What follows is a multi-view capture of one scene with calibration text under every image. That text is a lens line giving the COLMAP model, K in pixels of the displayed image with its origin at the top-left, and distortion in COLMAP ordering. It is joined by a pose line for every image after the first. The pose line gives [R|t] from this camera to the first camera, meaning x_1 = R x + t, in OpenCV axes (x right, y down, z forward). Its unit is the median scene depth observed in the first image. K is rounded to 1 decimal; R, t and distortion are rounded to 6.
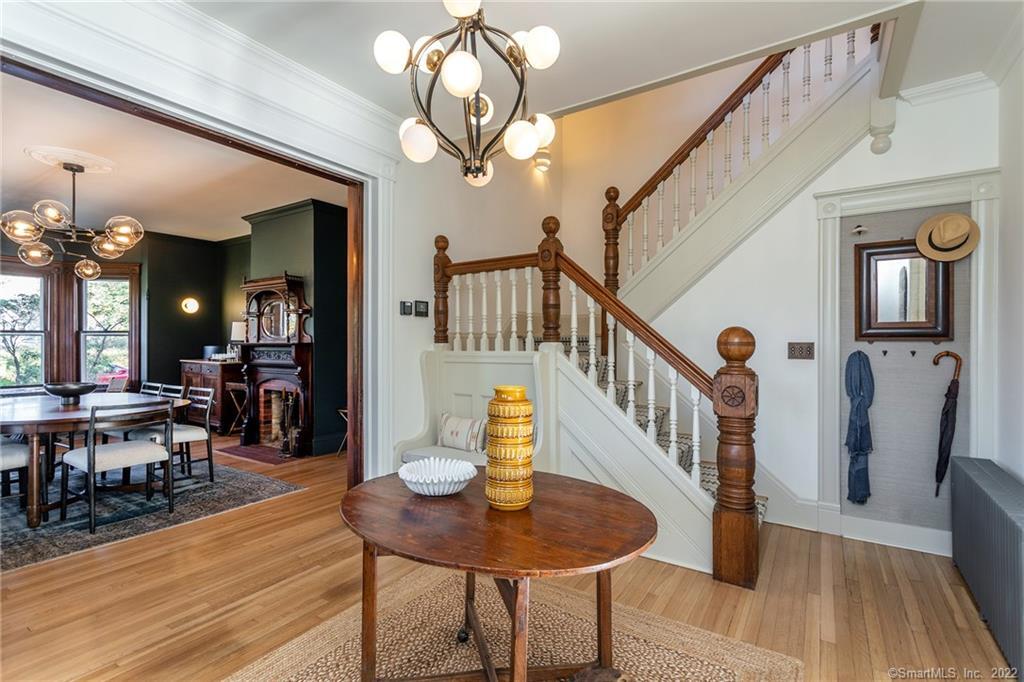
lens RADIAL K [[498.4, 0, 509.0], [0, 498.4, 342.0], [0, 0, 1]] dist [0.012003, 0.000527]
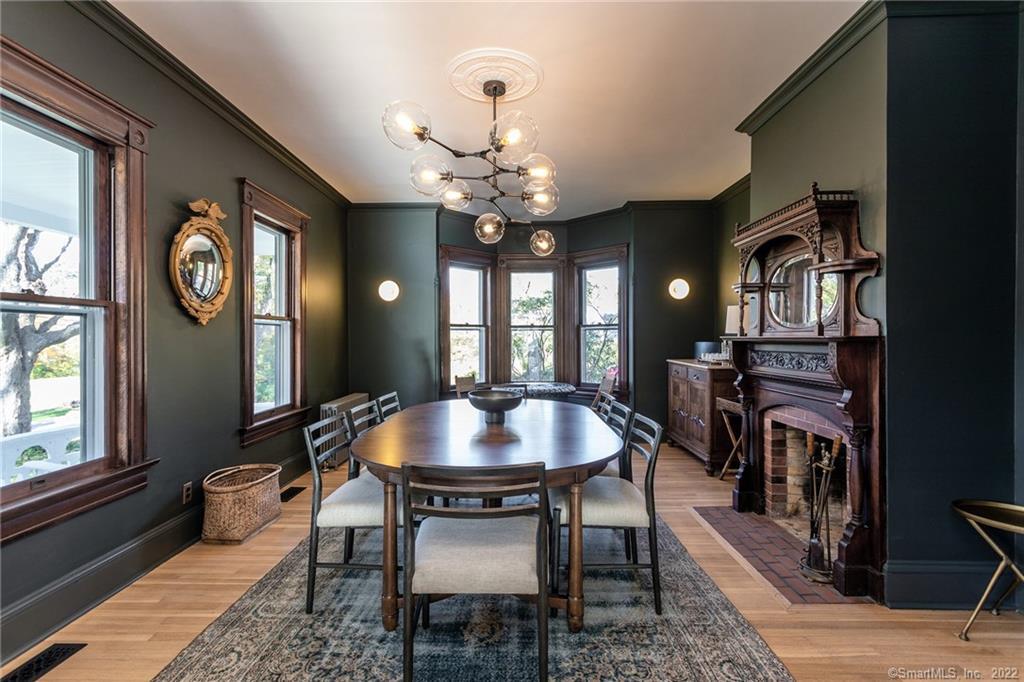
lens RADIAL K [[498.4, 0, 506.4], [0, 498.4, 339.3], [0, 0, 1]] dist [0.012003, 0.000527]
pose [[0.567199, 0.001562, -0.823579, -0.200675], [0.001457, 0.999995, 0.002900, 0.002308], [0.823579, -0.002845, 0.567194, 0.444159]]
